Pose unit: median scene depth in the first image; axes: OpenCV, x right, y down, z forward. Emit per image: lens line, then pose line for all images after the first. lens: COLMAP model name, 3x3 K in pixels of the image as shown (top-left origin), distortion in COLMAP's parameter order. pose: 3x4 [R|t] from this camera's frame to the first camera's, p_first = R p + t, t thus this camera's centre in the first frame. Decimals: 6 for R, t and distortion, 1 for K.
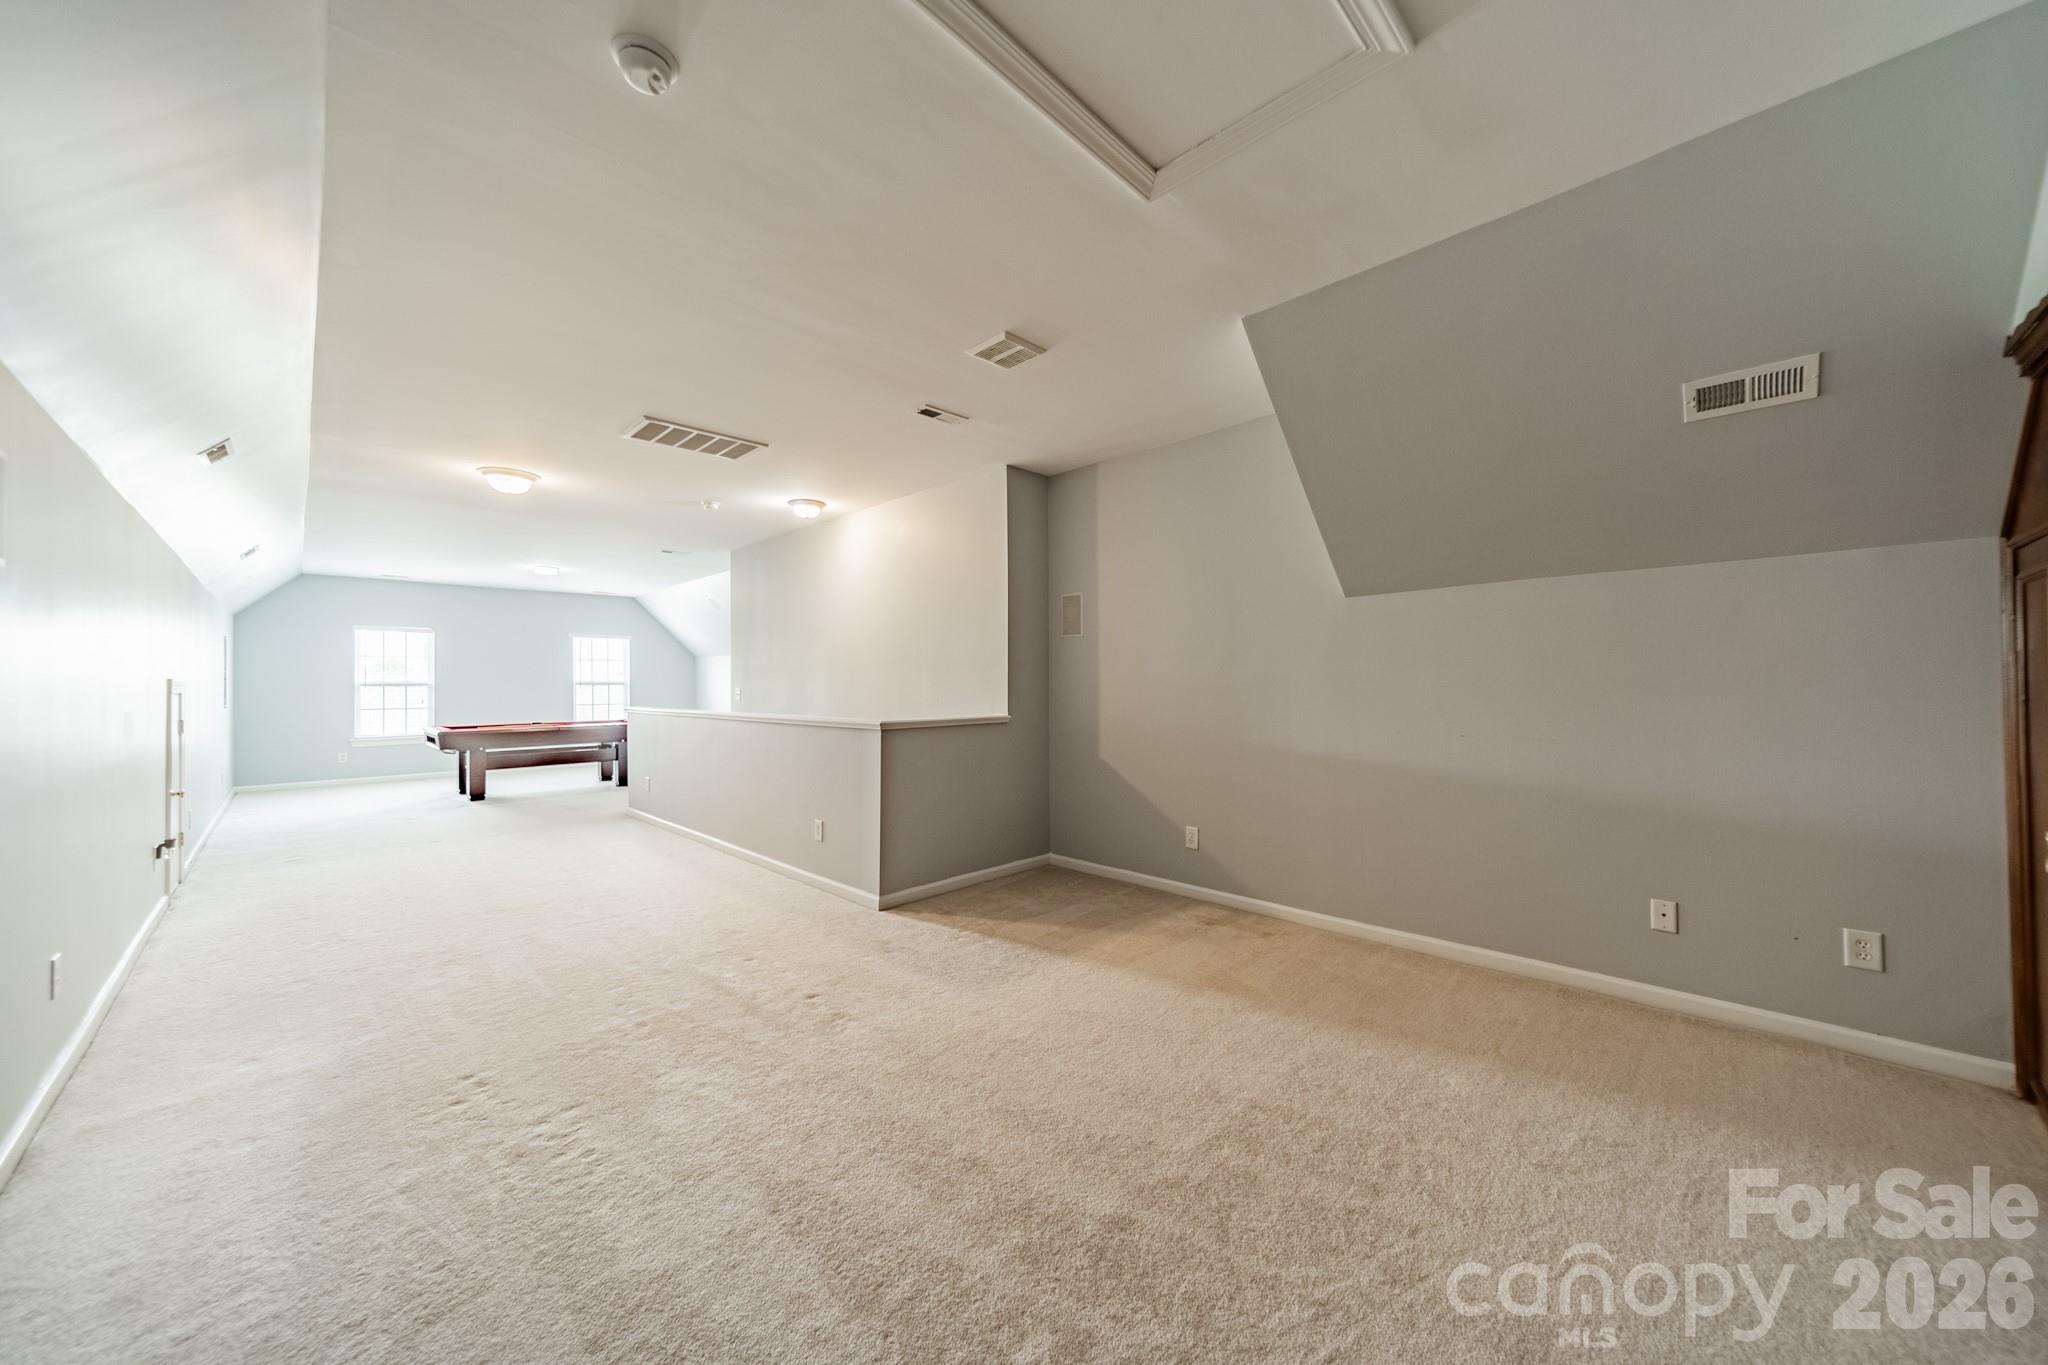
lens RADIAL K [[722.8, 0, 1019.9], [0, 722.8, 678.4], [0, 0, 1]] dist [0.004943, 0.000367]
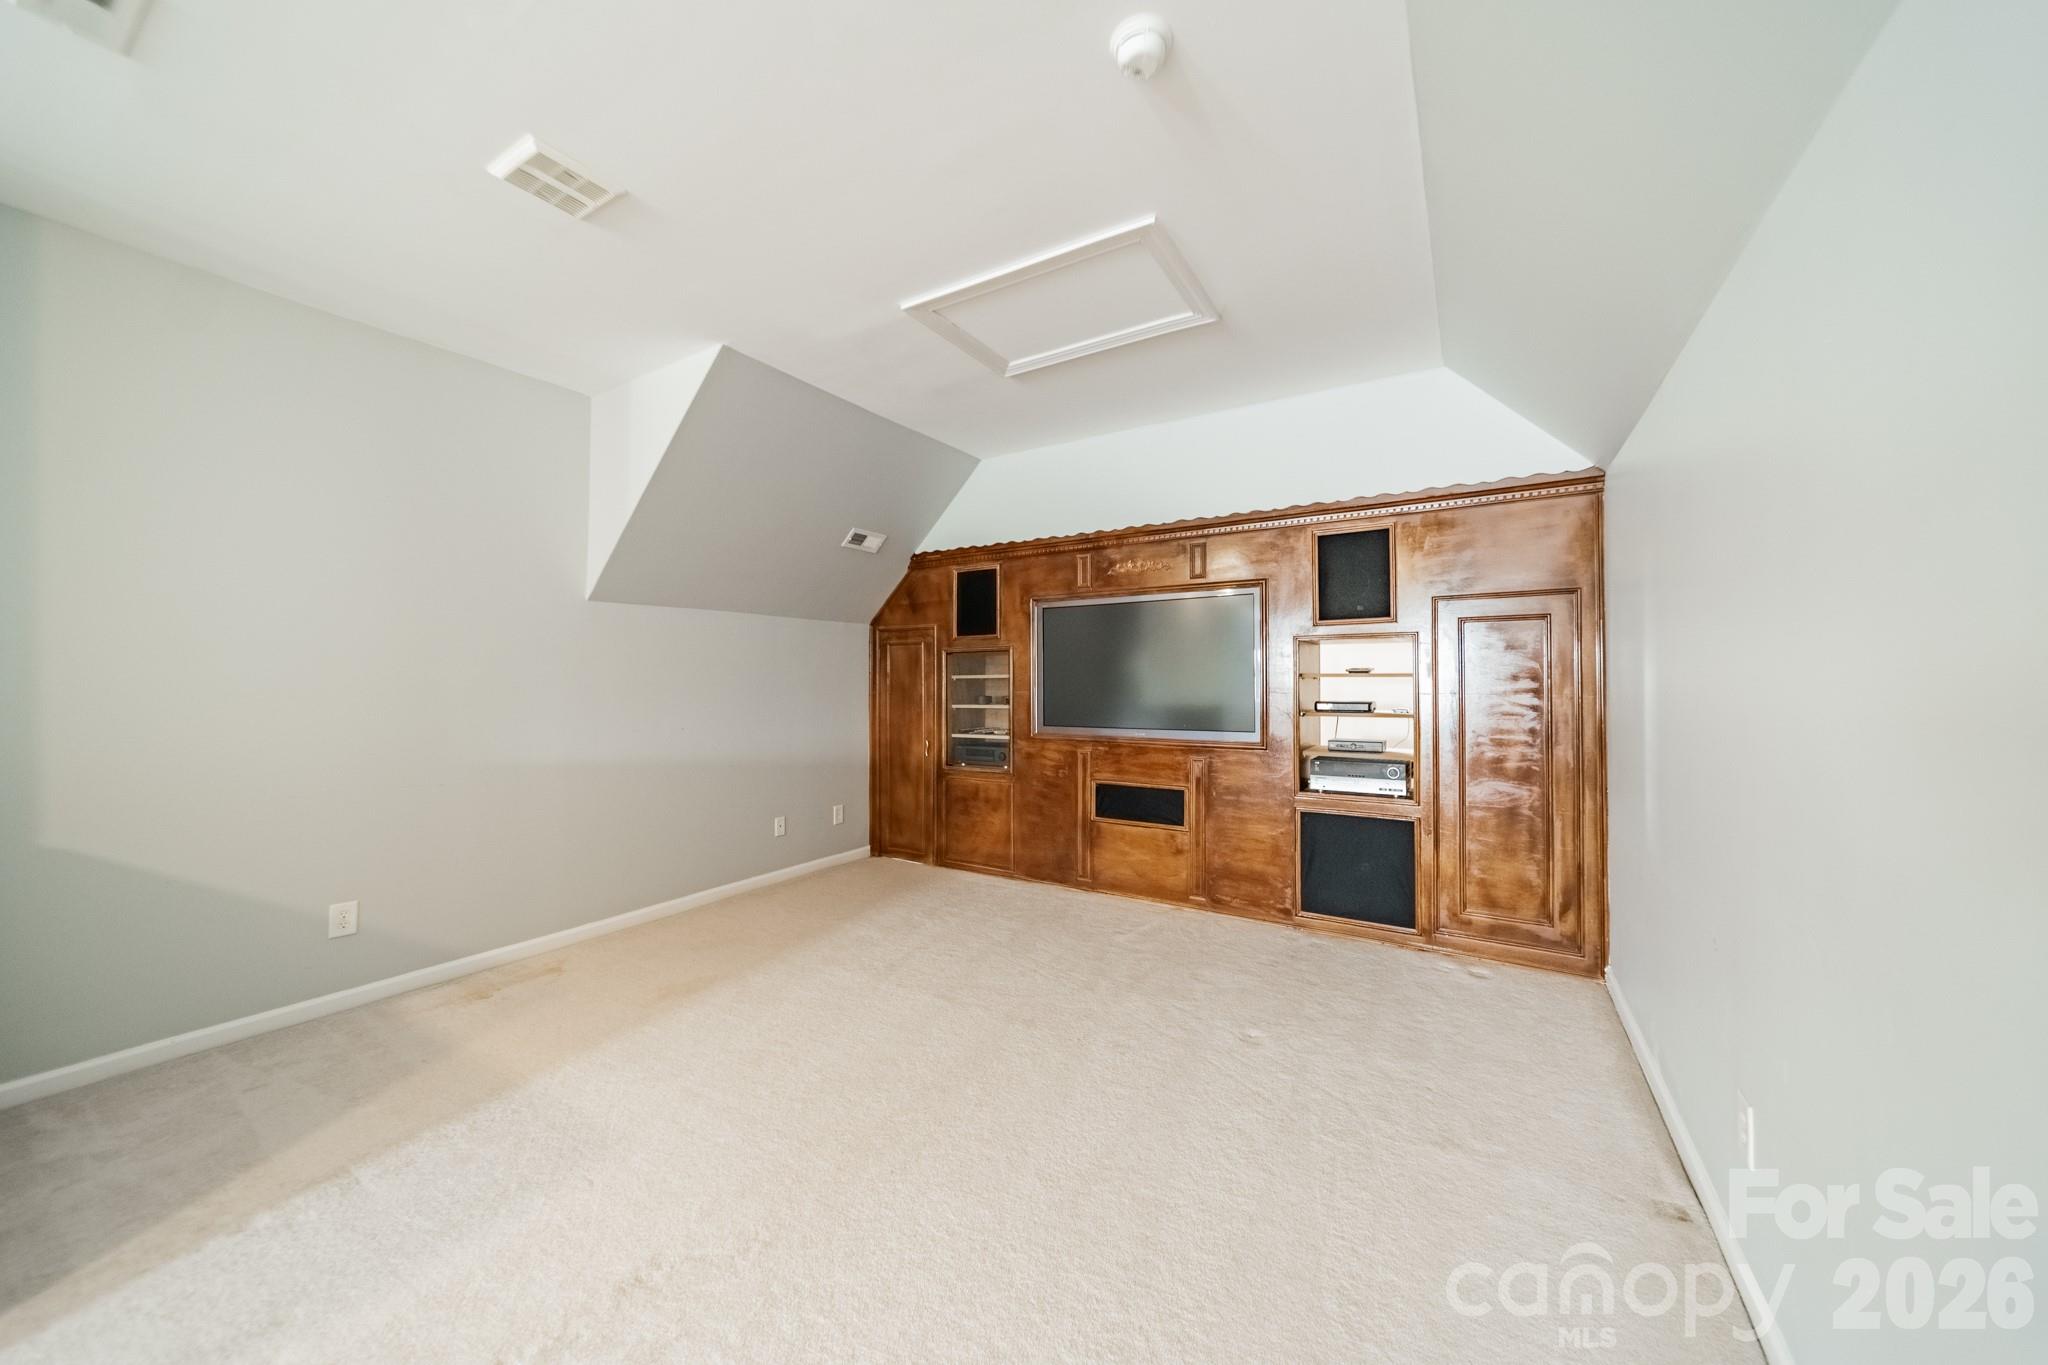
lens RADIAL K [[722.8, 0, 1038.6], [0, 722.8, 683.5], [0, 0, 1]] dist [0.004943, 0.000367]
pose [[-0.242730, 0.004305, 0.970084, -0.653871], [-0.005756, 0.999966, -0.005877, 0.004010], [-0.970077, -0.007010, -0.242697, 0.626700]]
